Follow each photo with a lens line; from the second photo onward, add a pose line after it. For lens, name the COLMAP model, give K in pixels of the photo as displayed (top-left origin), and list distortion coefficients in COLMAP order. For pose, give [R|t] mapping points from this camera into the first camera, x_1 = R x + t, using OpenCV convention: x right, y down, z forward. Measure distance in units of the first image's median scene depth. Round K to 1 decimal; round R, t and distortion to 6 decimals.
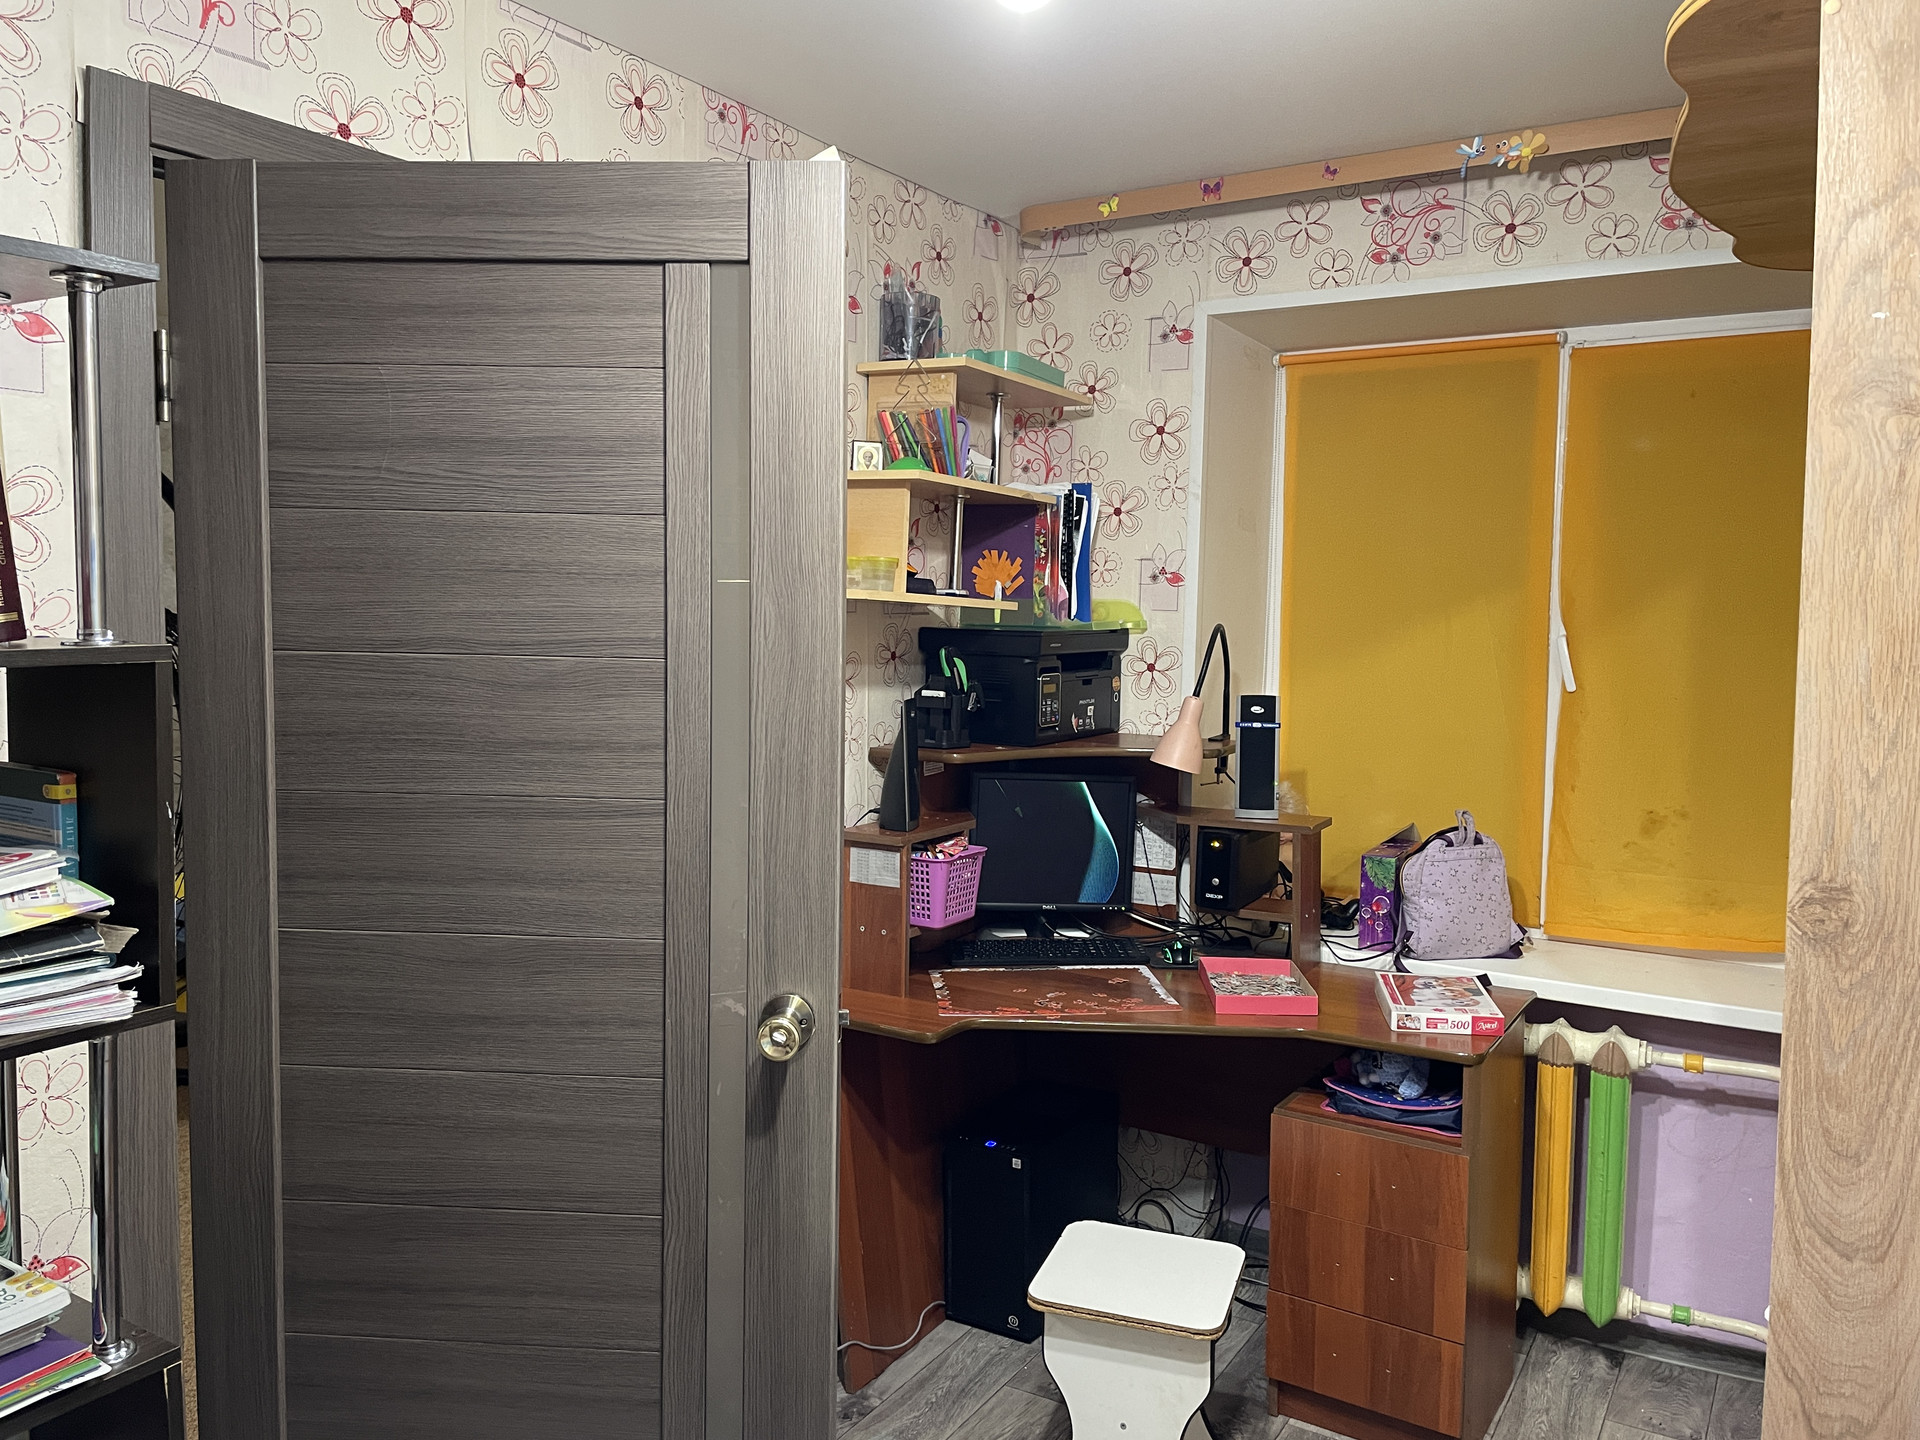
lens RADIAL K [[1447.9, 0, 956.8], [0, 1447.9, 707.1], [0, 0, 1]] dist [0.101813, -0.129473]
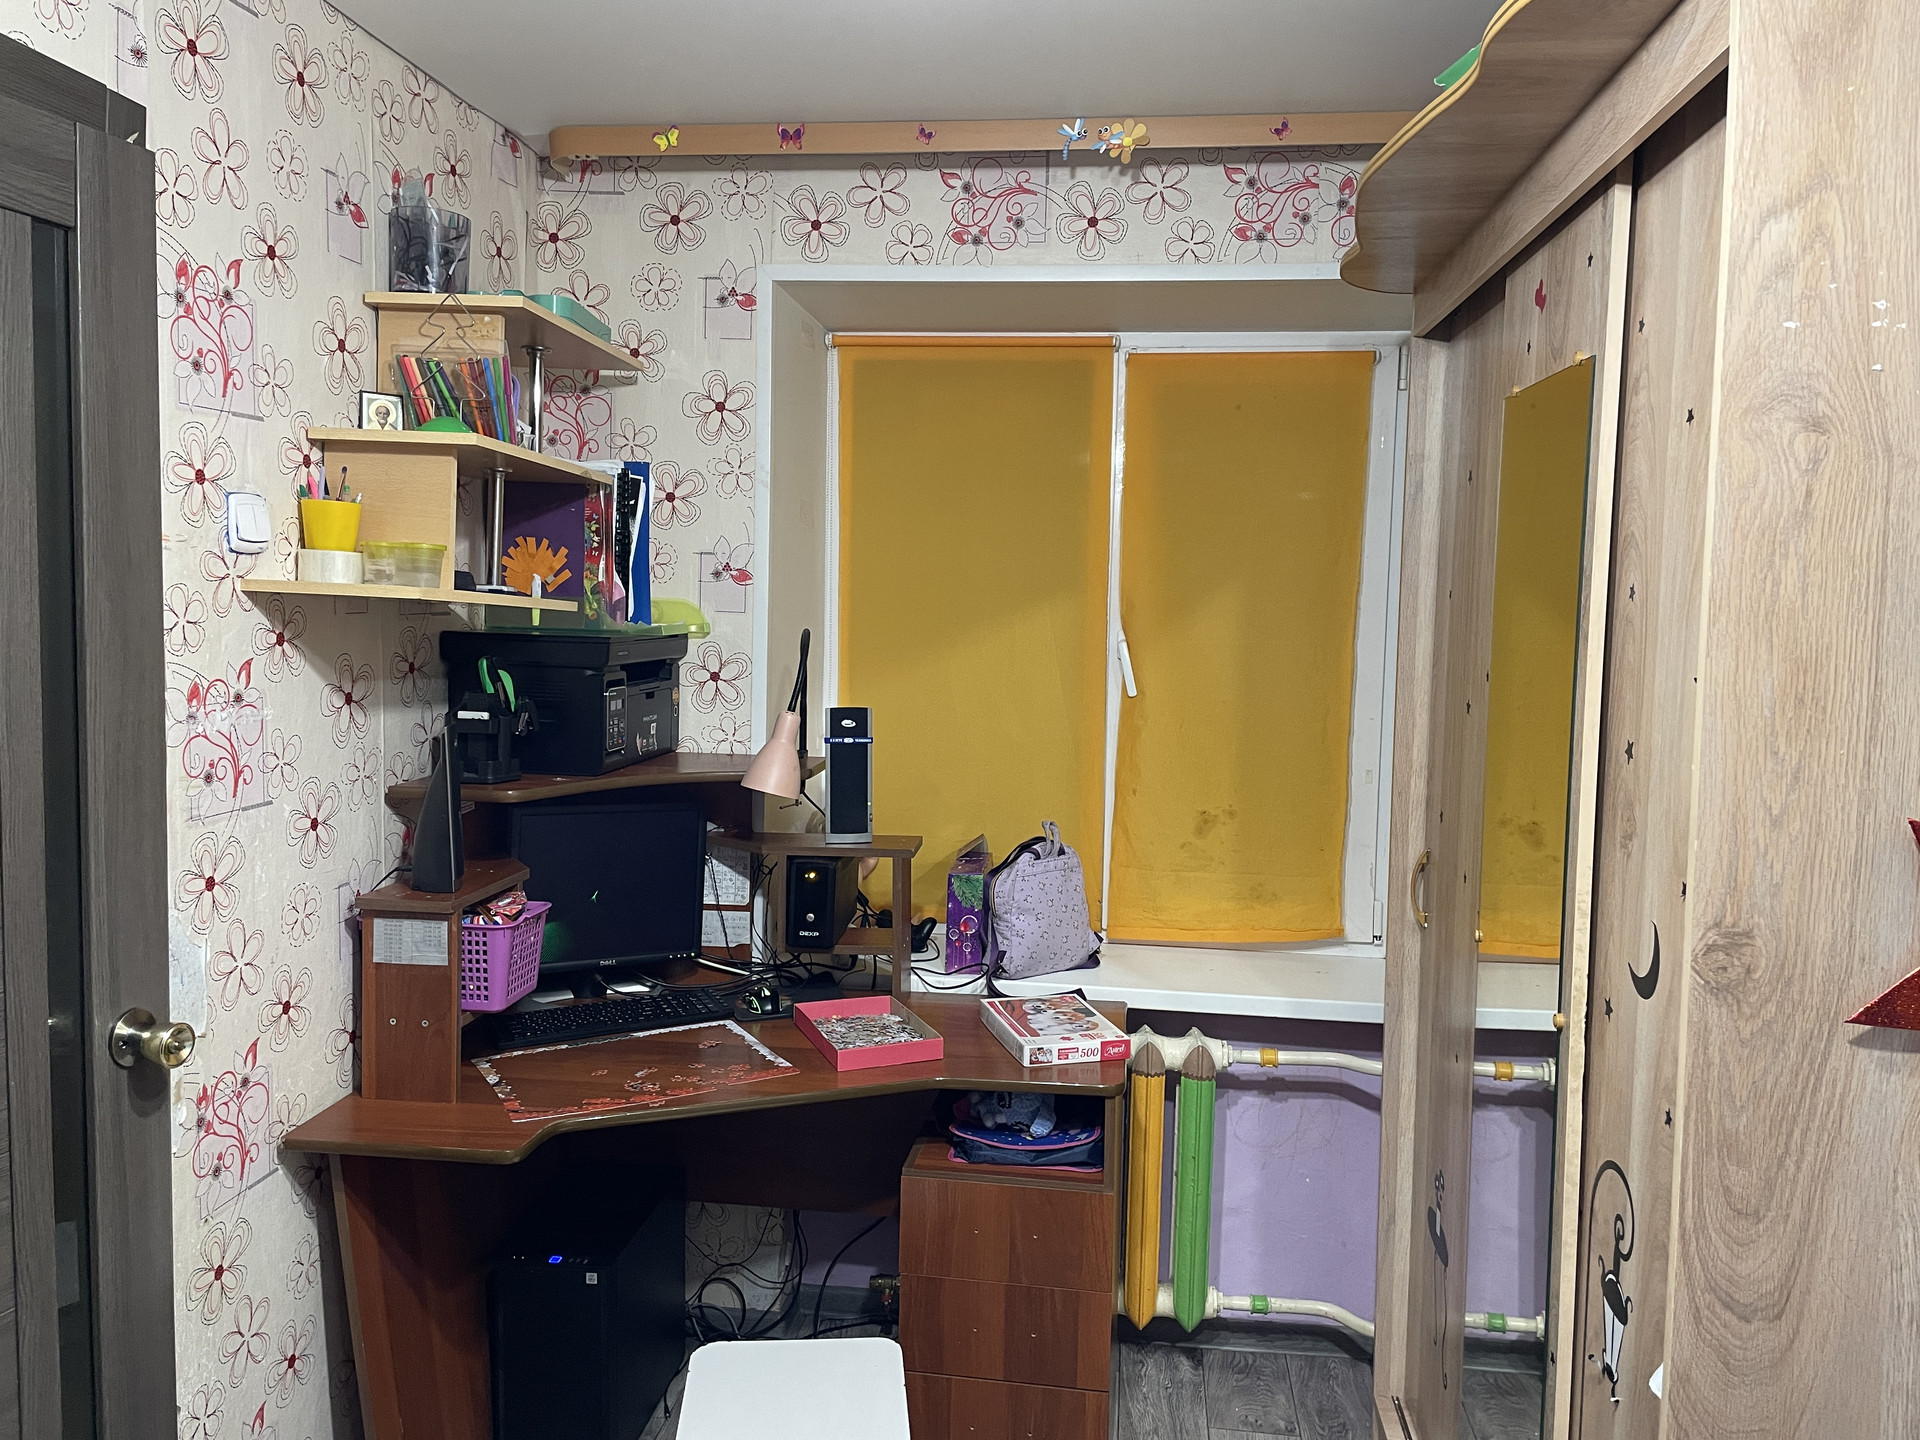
lens RADIAL K [[1447.9, 0, 961.2], [0, 1447.9, 710.3], [0, 0, 1]] dist [0.101813, -0.129473]
pose [[0.910272, -0.023506, 0.413343, -0.111225], [0.019370, 0.999712, 0.014194, -0.019480], [-0.413558, -0.004914, 0.910465, 0.160782]]
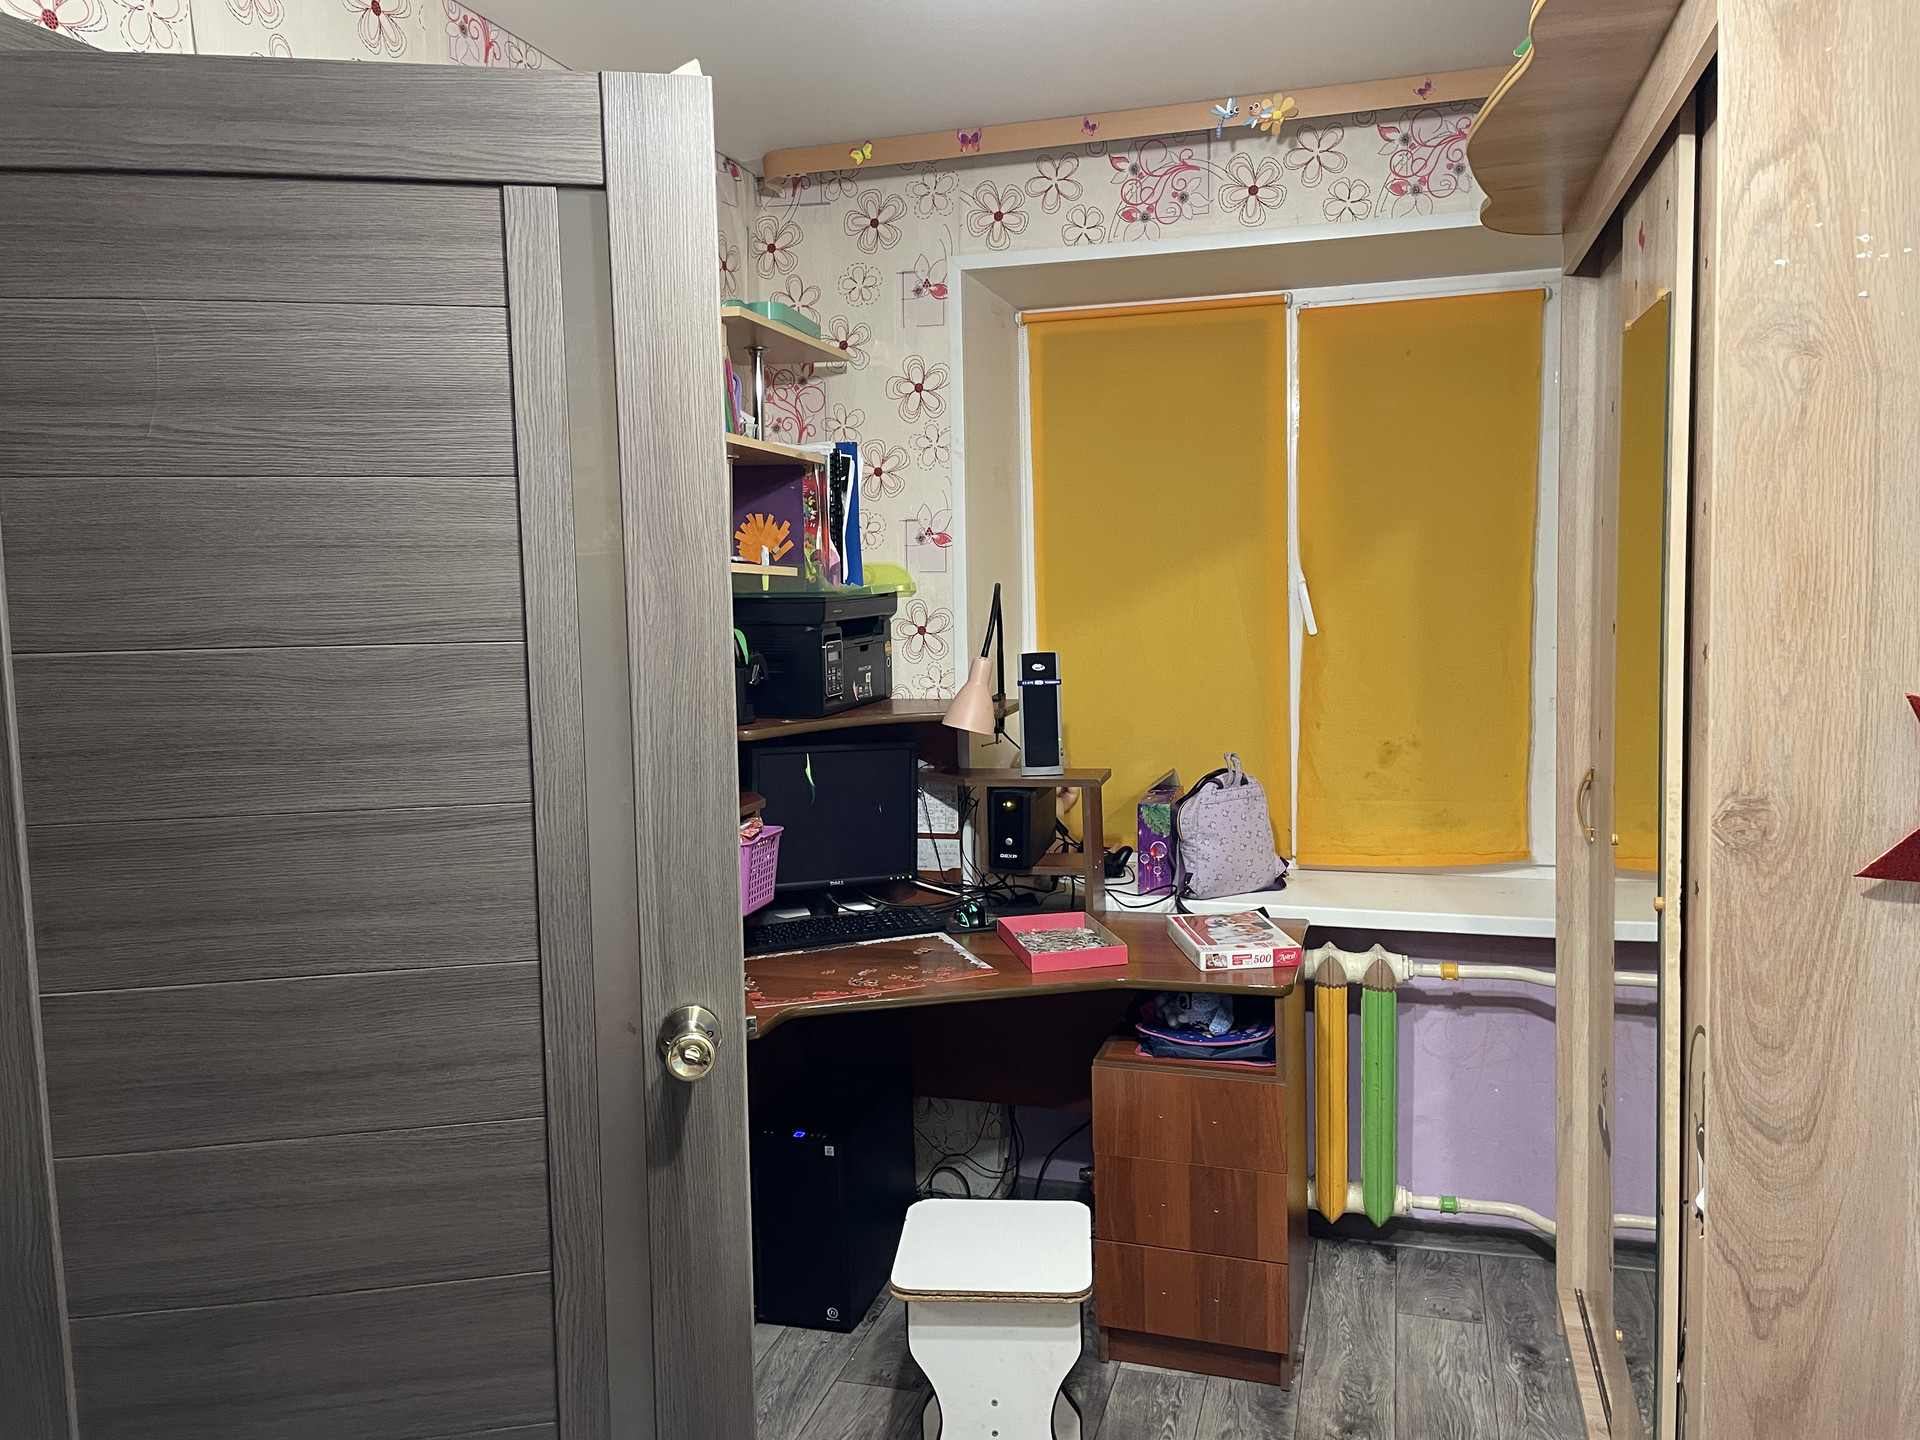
lens RADIAL K [[1447.9, 0, 967.6], [0, 1447.9, 697.8], [0, 0, 1]] dist [0.101813, -0.129473]
pose [[0.965520, -0.057865, 0.253817, -0.103384], [0.053729, 0.998286, 0.023200, -0.003266], [-0.254724, -0.008763, 0.966974, 0.050671]]
